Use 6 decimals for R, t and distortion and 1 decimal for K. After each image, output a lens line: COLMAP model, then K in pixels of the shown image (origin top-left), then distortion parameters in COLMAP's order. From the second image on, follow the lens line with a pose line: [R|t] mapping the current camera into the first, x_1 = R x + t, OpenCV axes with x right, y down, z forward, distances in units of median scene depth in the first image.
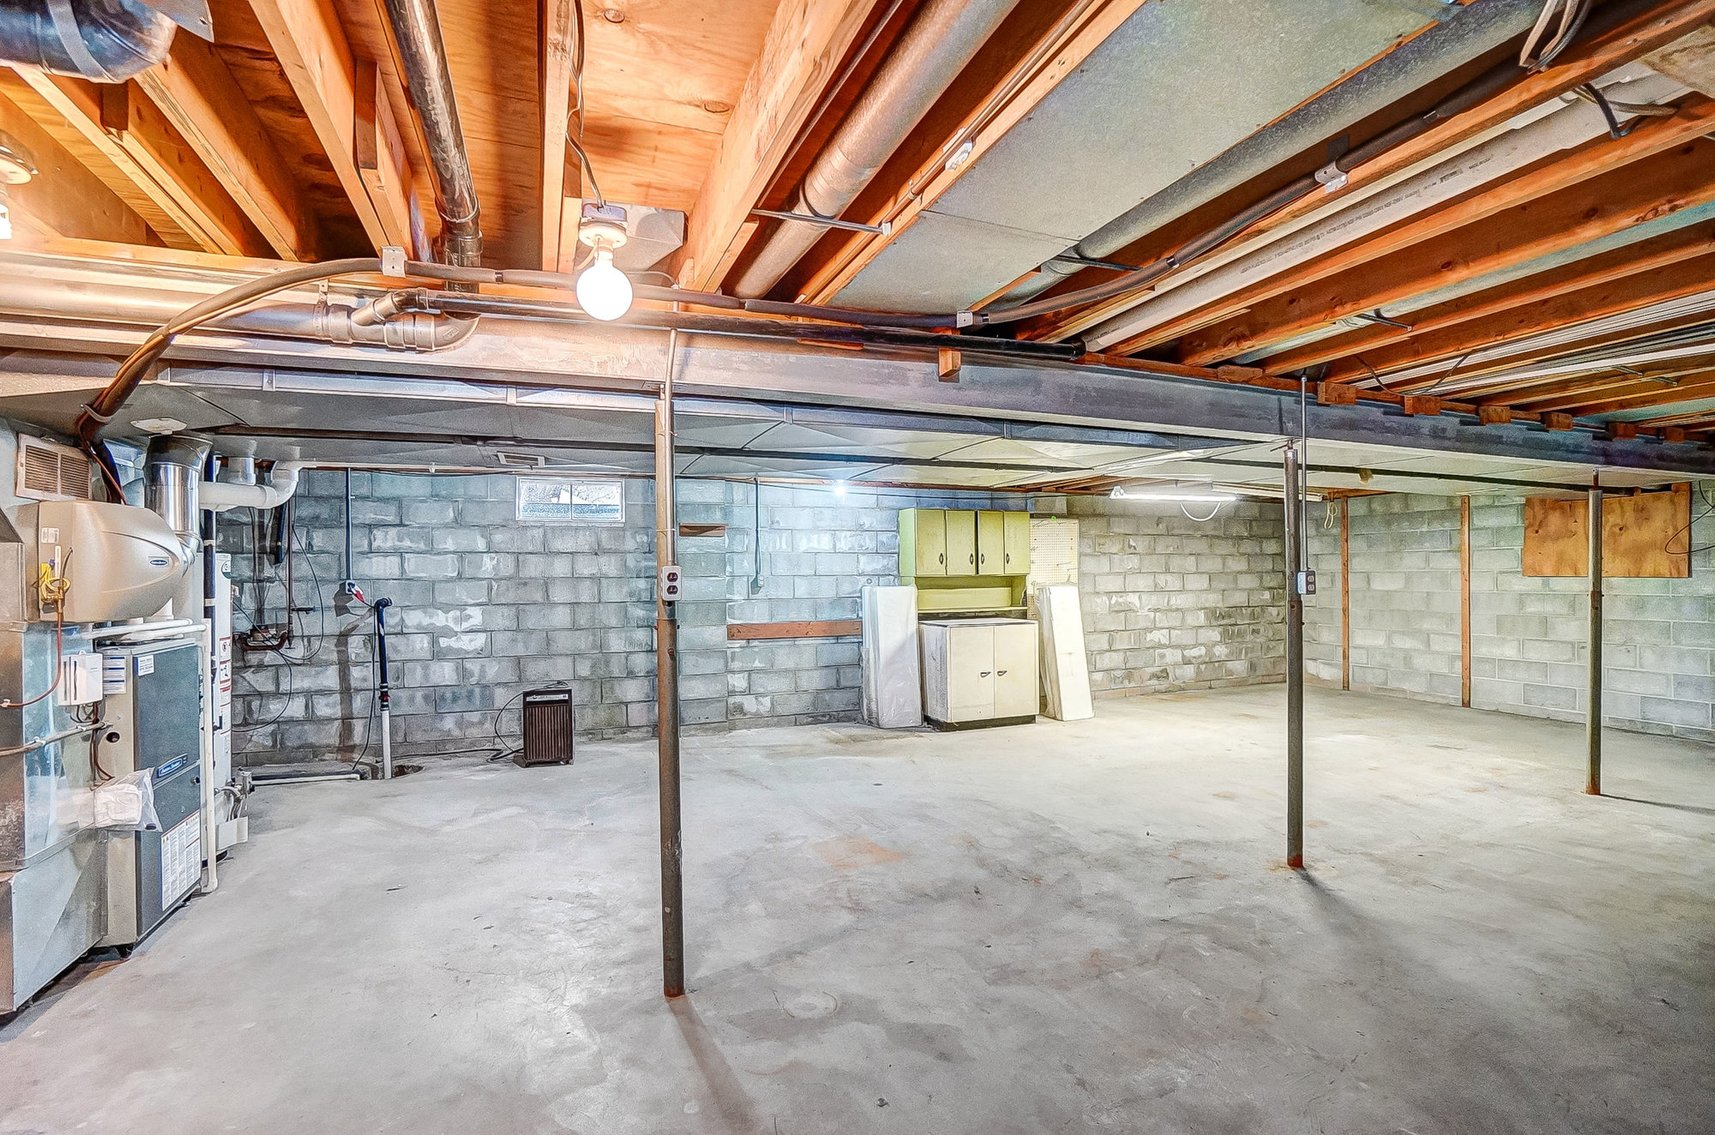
lens RADIAL K [[779.2, 0, 863.0], [0, 779.2, 572.3], [0, 0, 1]] dist [-0.064628, 0.021658]
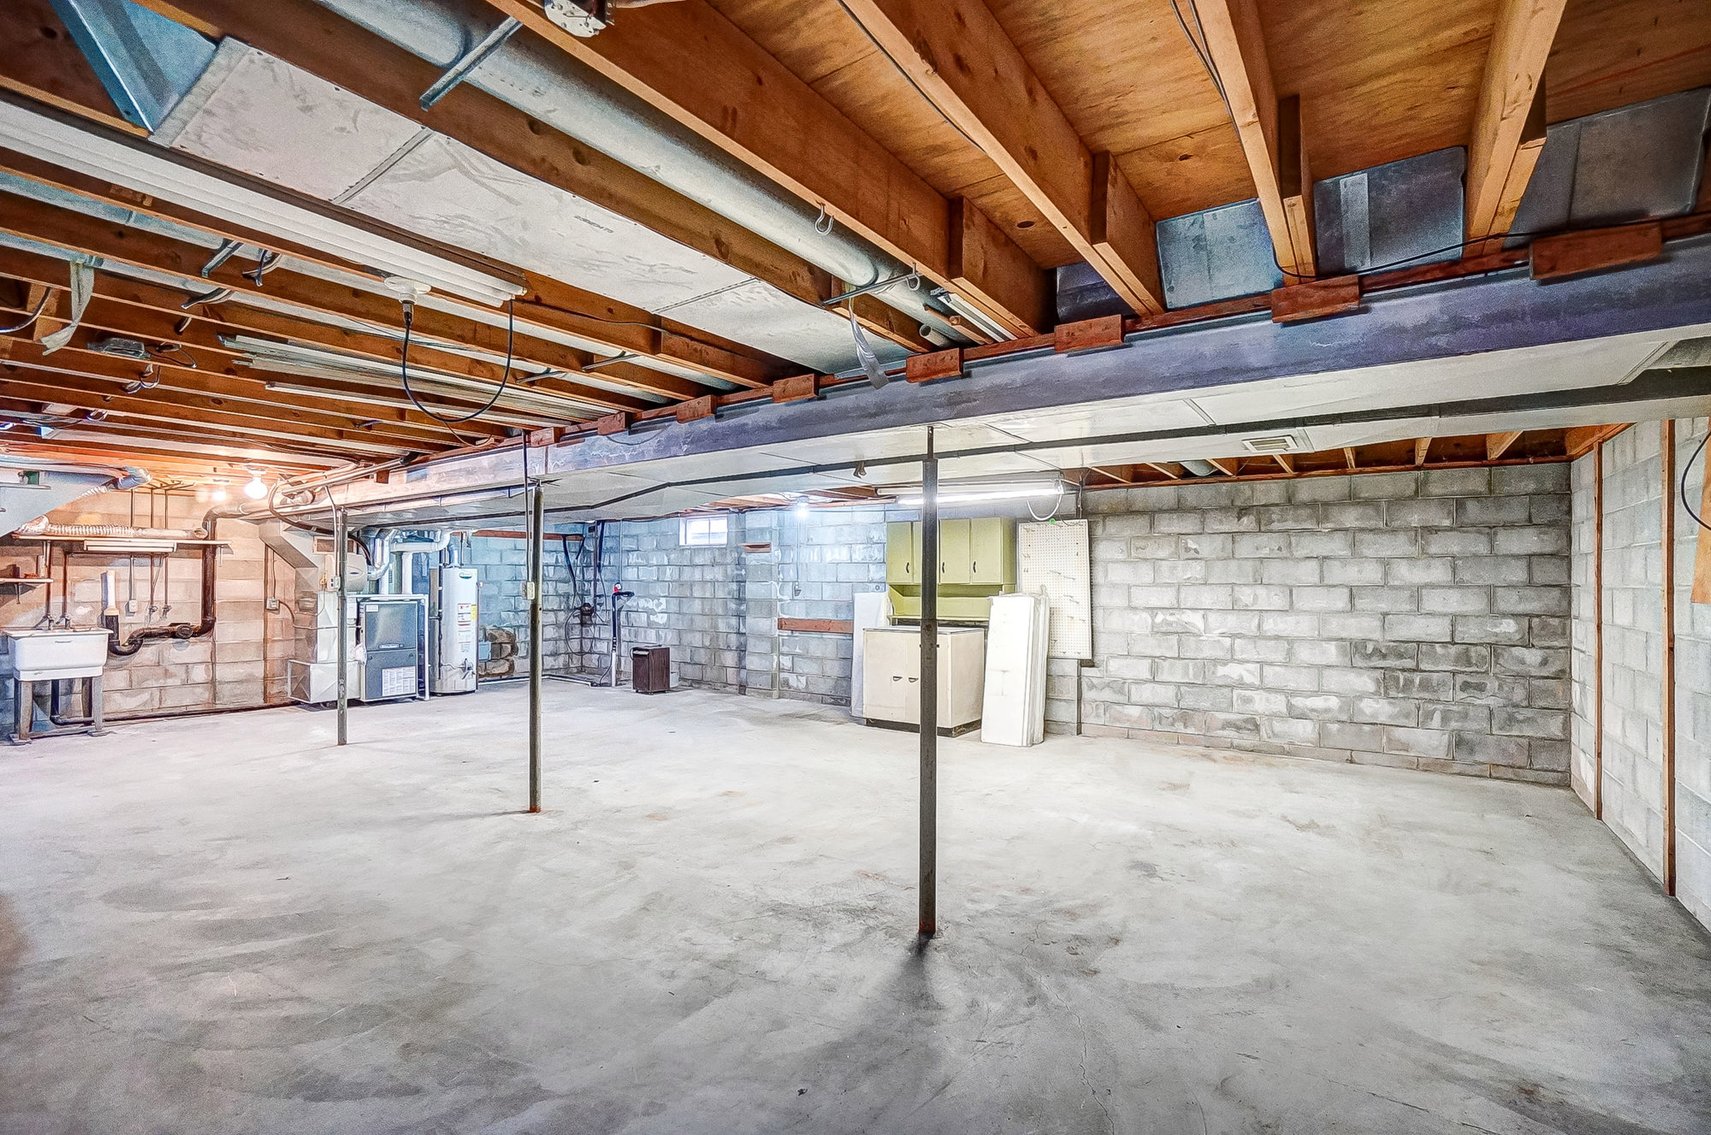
lens RADIAL K [[777.4, 0, 861.0], [0, 777.4, 572.2], [0, 0, 1]] dist [-0.064628, 0.021658]
pose [[0.543083, 0.001784, -0.839677, 0.917405], [-0.006458, 0.999977, -0.002052, -0.008202], [0.839655, 0.006537, 0.543082, 0.356497]]
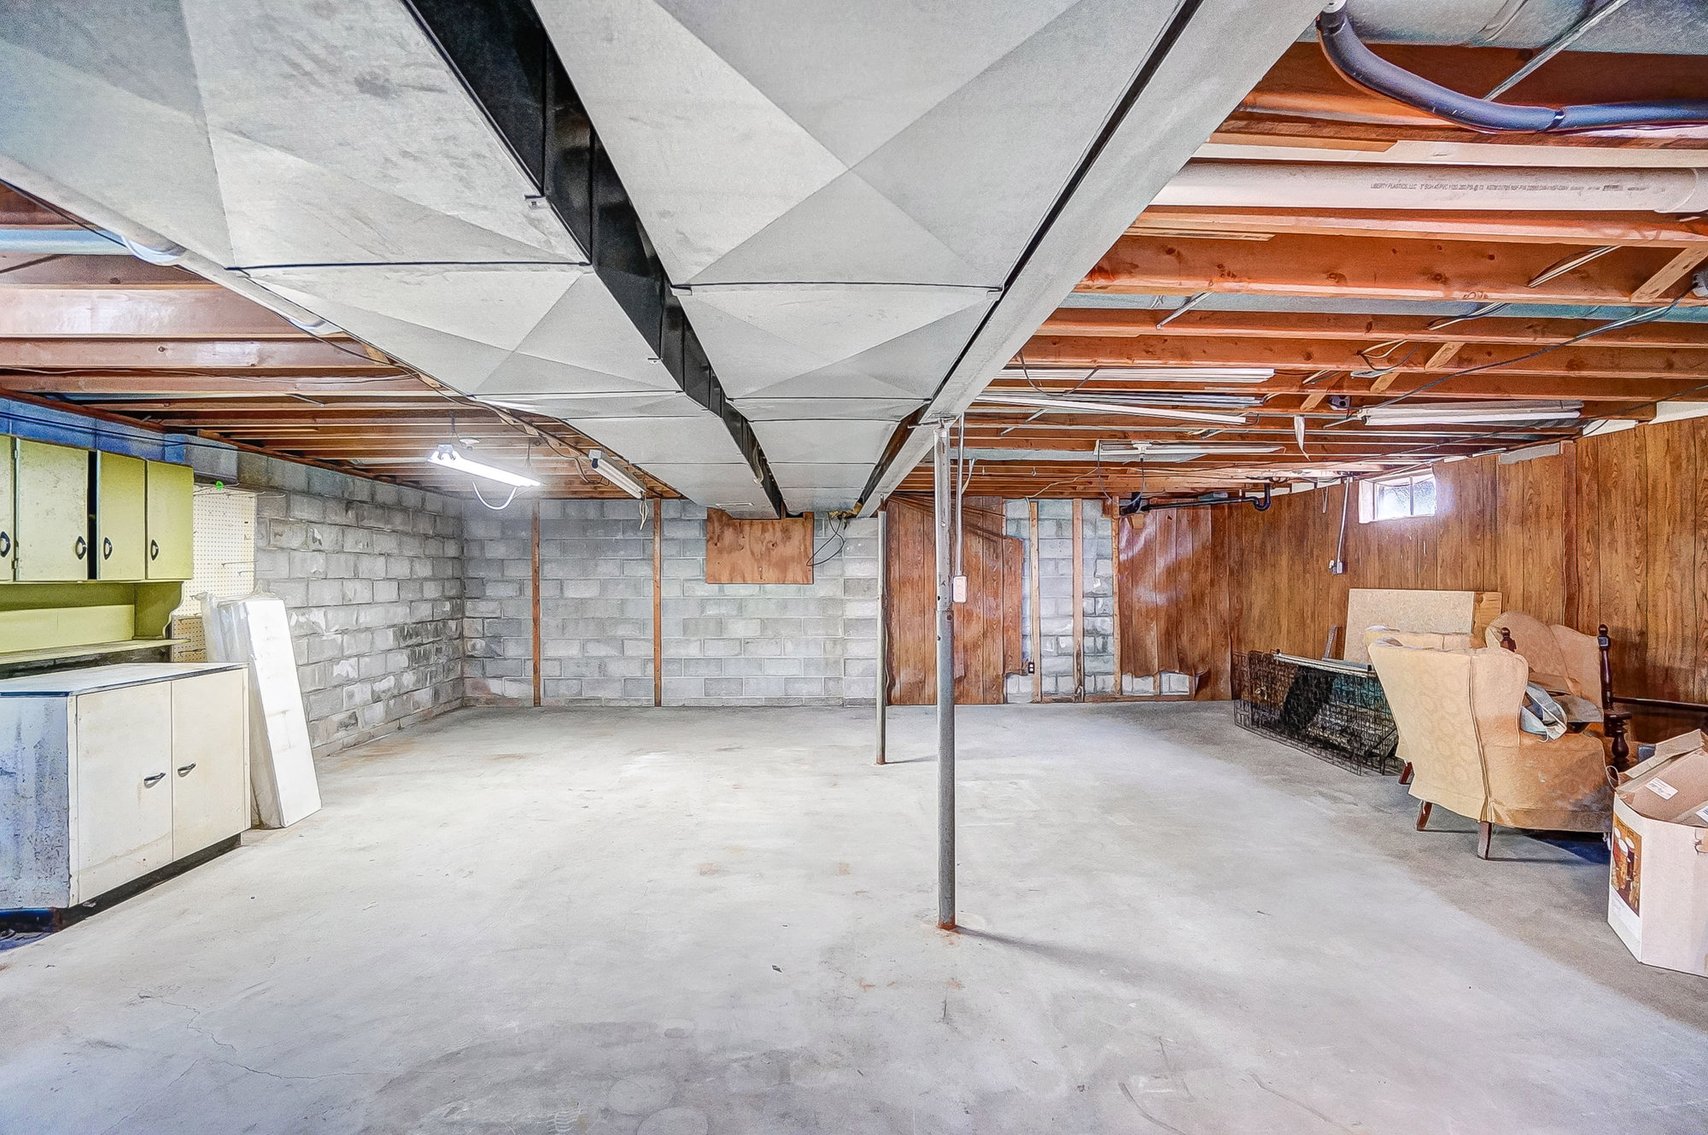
lens RADIAL K [[765.8, 0, 838.4], [0, 765.8, 573.0], [0, 0, 1]] dist [-0.063497, 0.025525]
pose [[0.350115, 0.012039, 0.936629, -0.121239], [-0.002206, 0.999925, -0.012028, 0.002869], [-0.936704, 0.002145, 0.350116, 0.385702]]
